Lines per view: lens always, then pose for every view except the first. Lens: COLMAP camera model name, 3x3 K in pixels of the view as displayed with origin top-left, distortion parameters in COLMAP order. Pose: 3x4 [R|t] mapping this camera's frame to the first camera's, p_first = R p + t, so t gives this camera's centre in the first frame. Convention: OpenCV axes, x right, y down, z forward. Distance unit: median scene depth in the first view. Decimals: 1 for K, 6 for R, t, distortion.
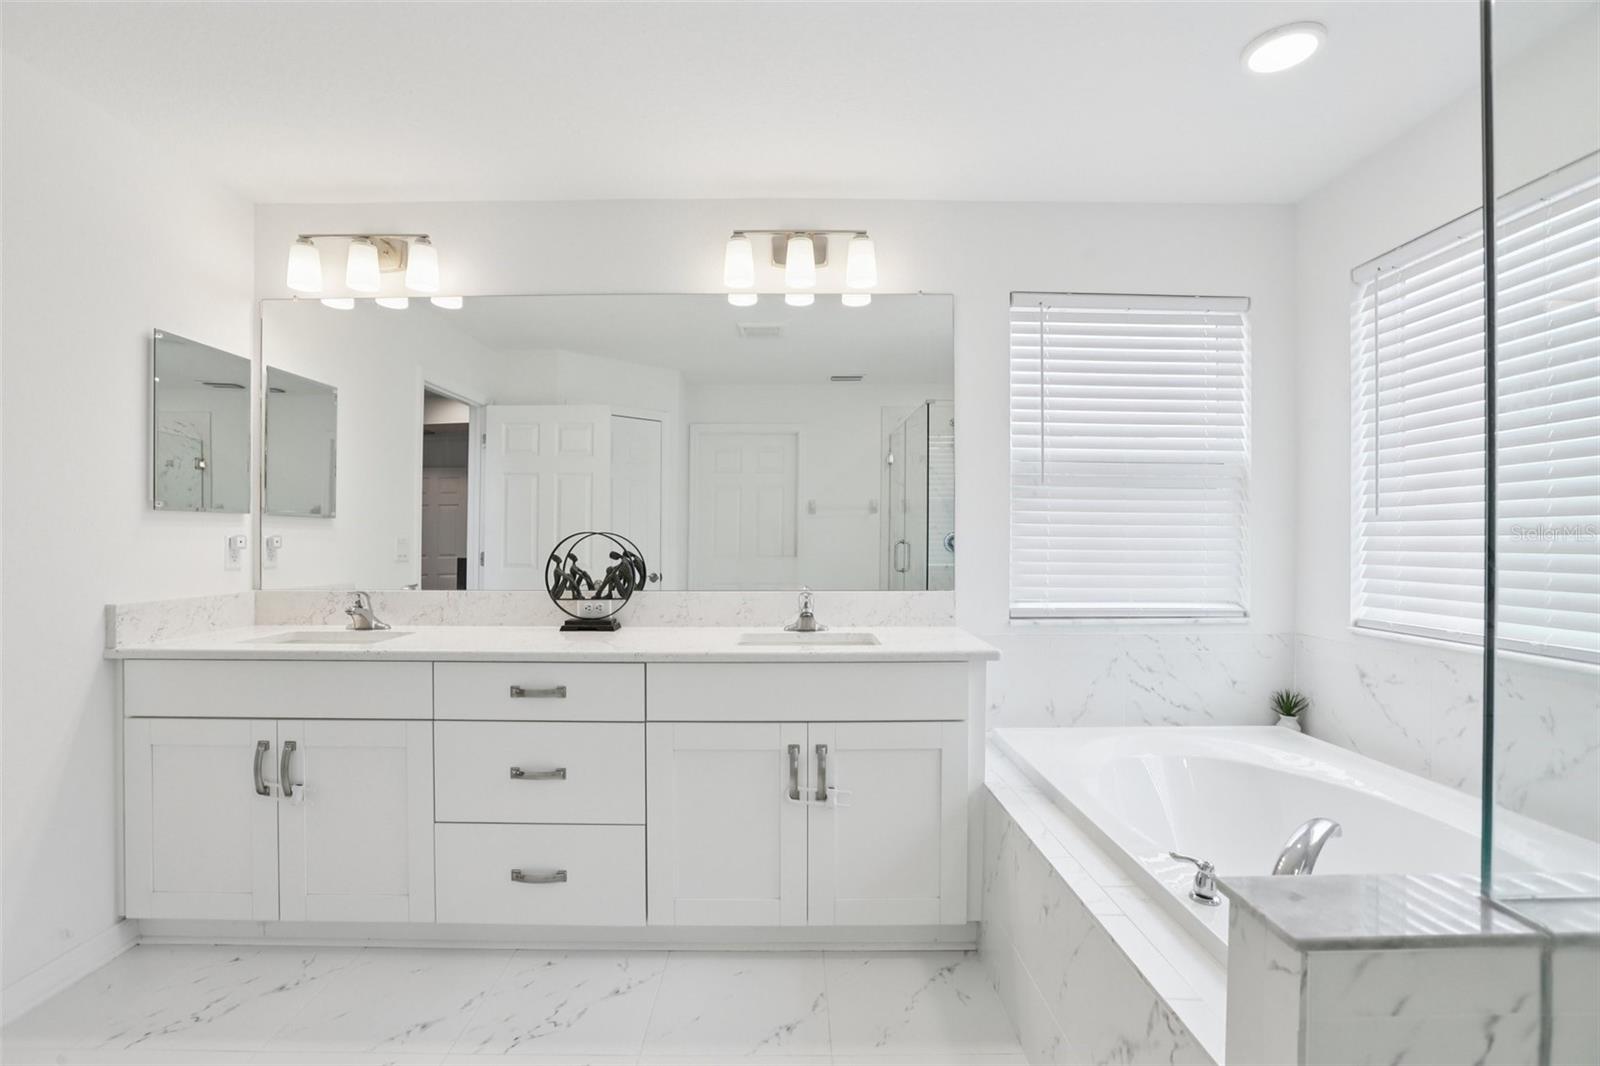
lens RADIAL K [[751.1, 0, 800.0], [0, 751.1, 533.0], [0, 0, 1]] dist [-0.050854, 0.026979]
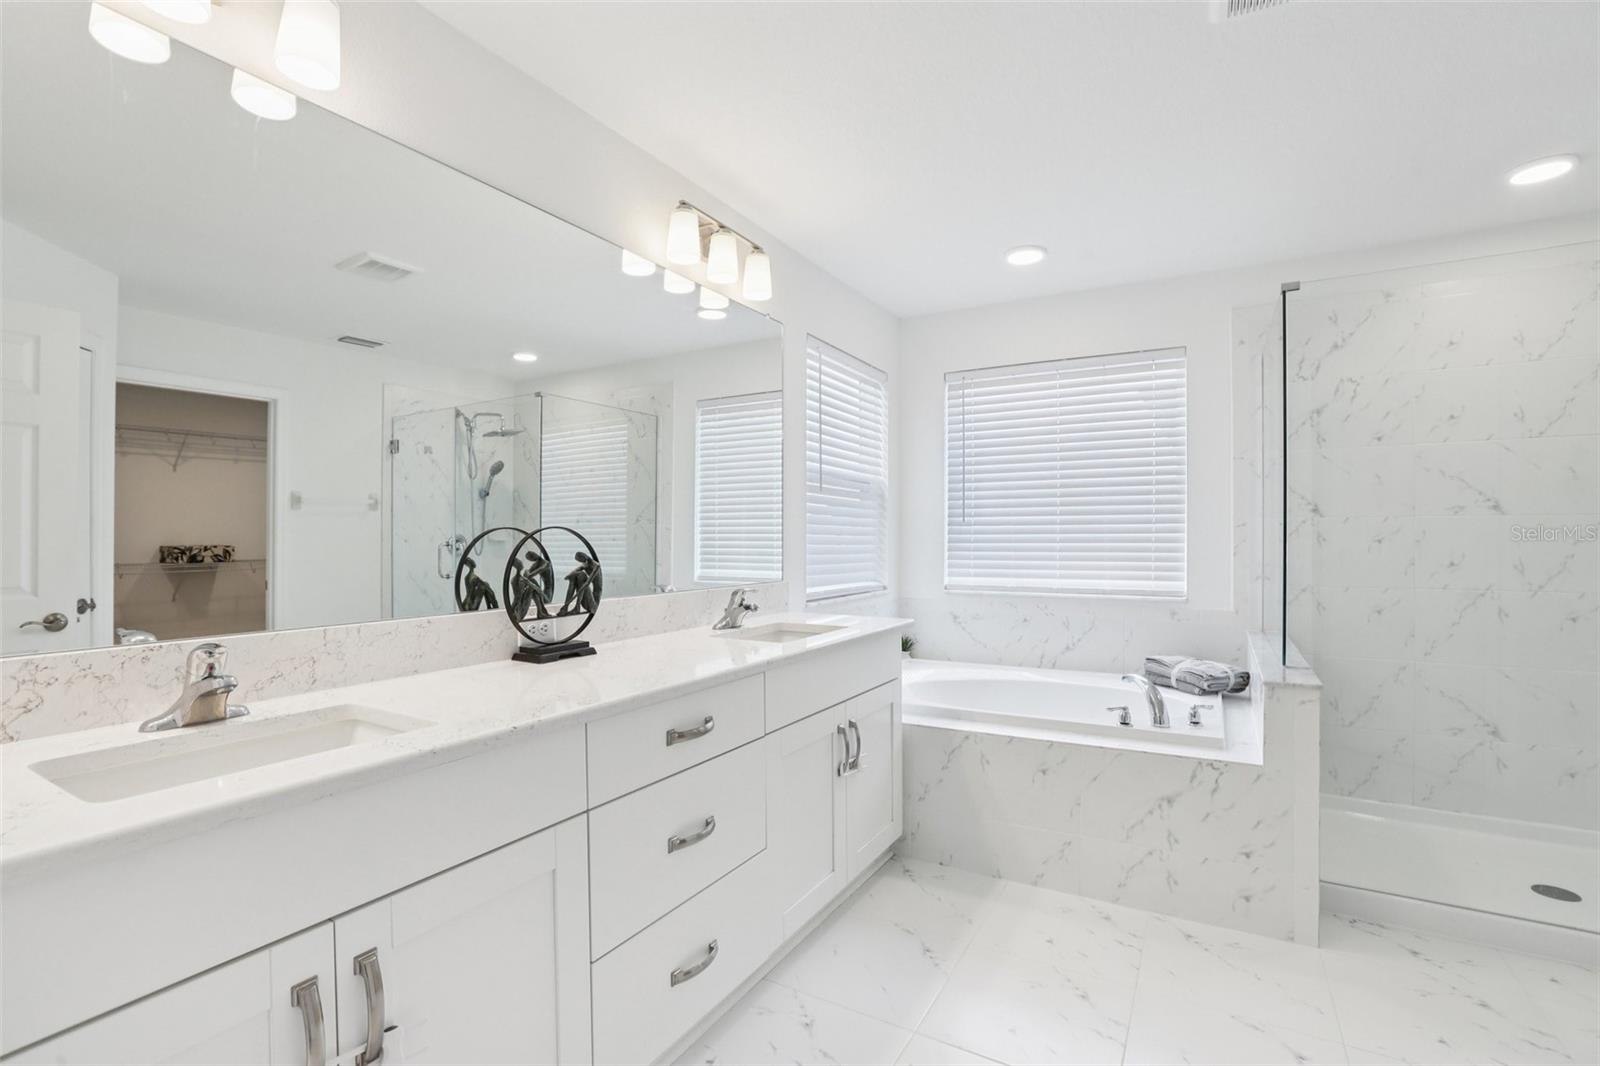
lens RADIAL K [[731.5, 0, 792.8], [0, 731.5, 541.8], [0, 0, 1]] dist [-0.071076, 0.036091]
pose [[0.509040, -0.004979, 0.860728, -0.781121], [-0.001267, 0.999978, 0.006534, 0.009148], [-0.860742, -0.004417, 0.509022, 0.430970]]
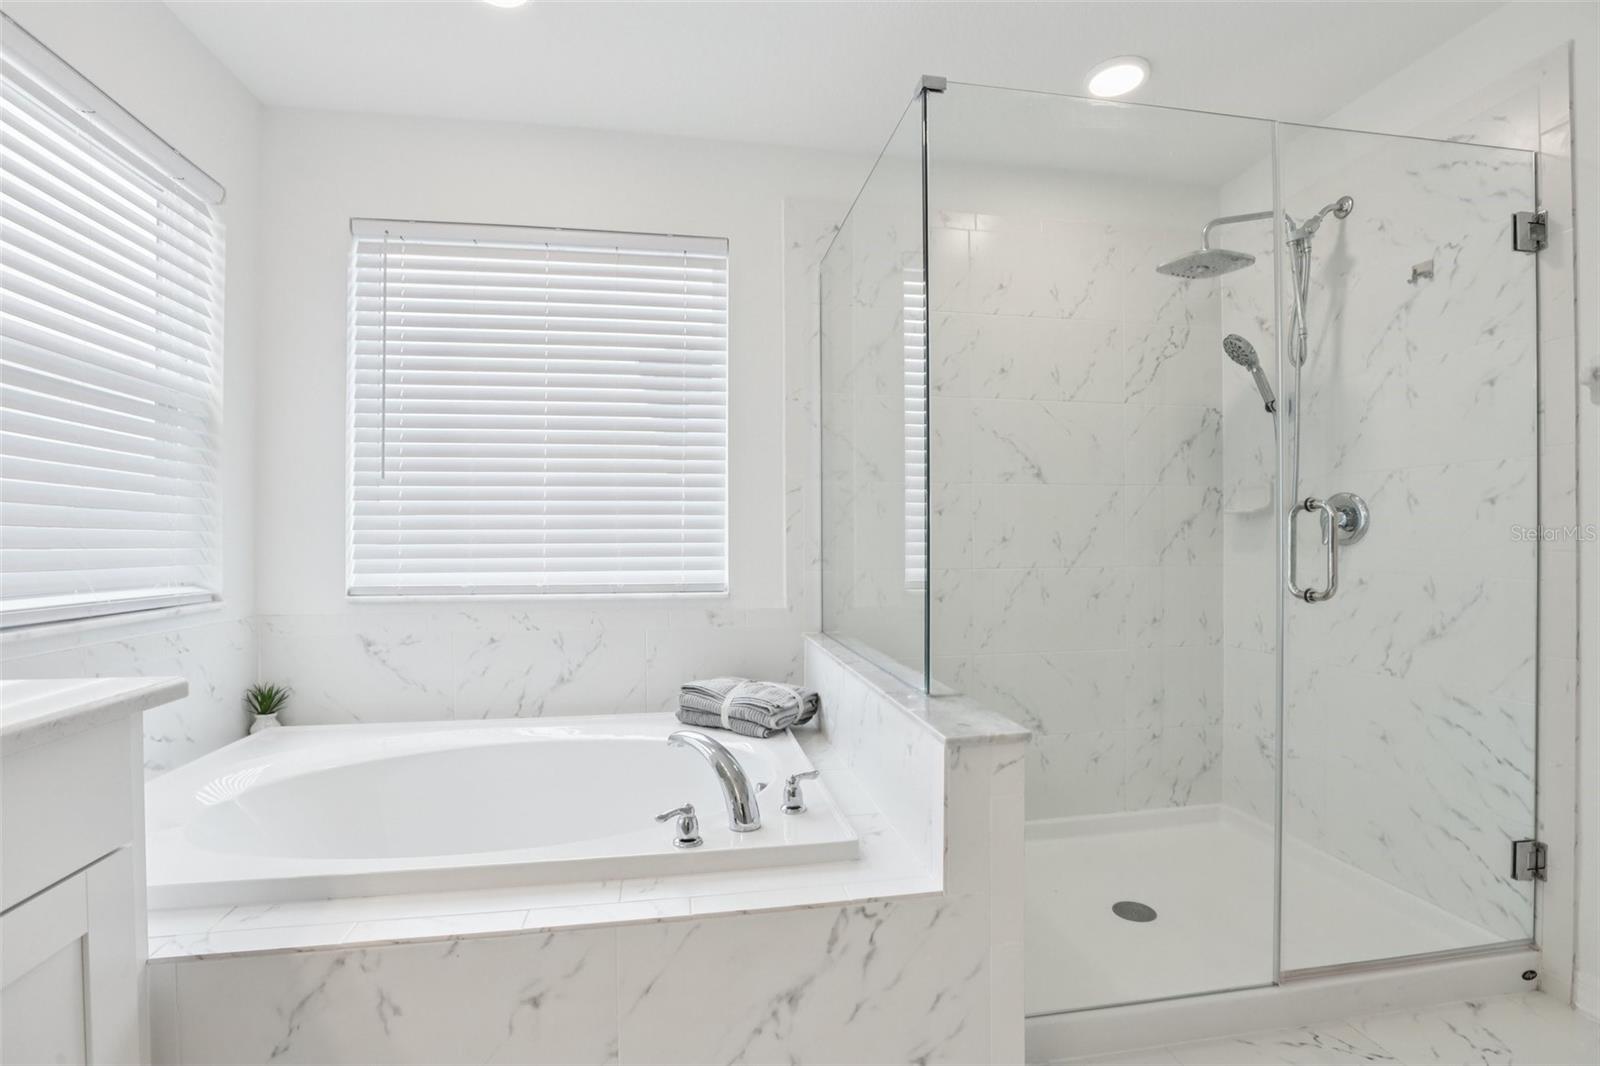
lens RADIAL K [[731.5, 0, 792.8], [0, 731.5, 541.8], [0, 0, 1]] dist [-0.071076, 0.036091]
pose [[-0.157912, -0.002578, 0.987450, -0.224649], [-0.000706, 0.999997, 0.002498, 0.051763], [-0.987453, -0.000303, -0.157914, 0.546377]]
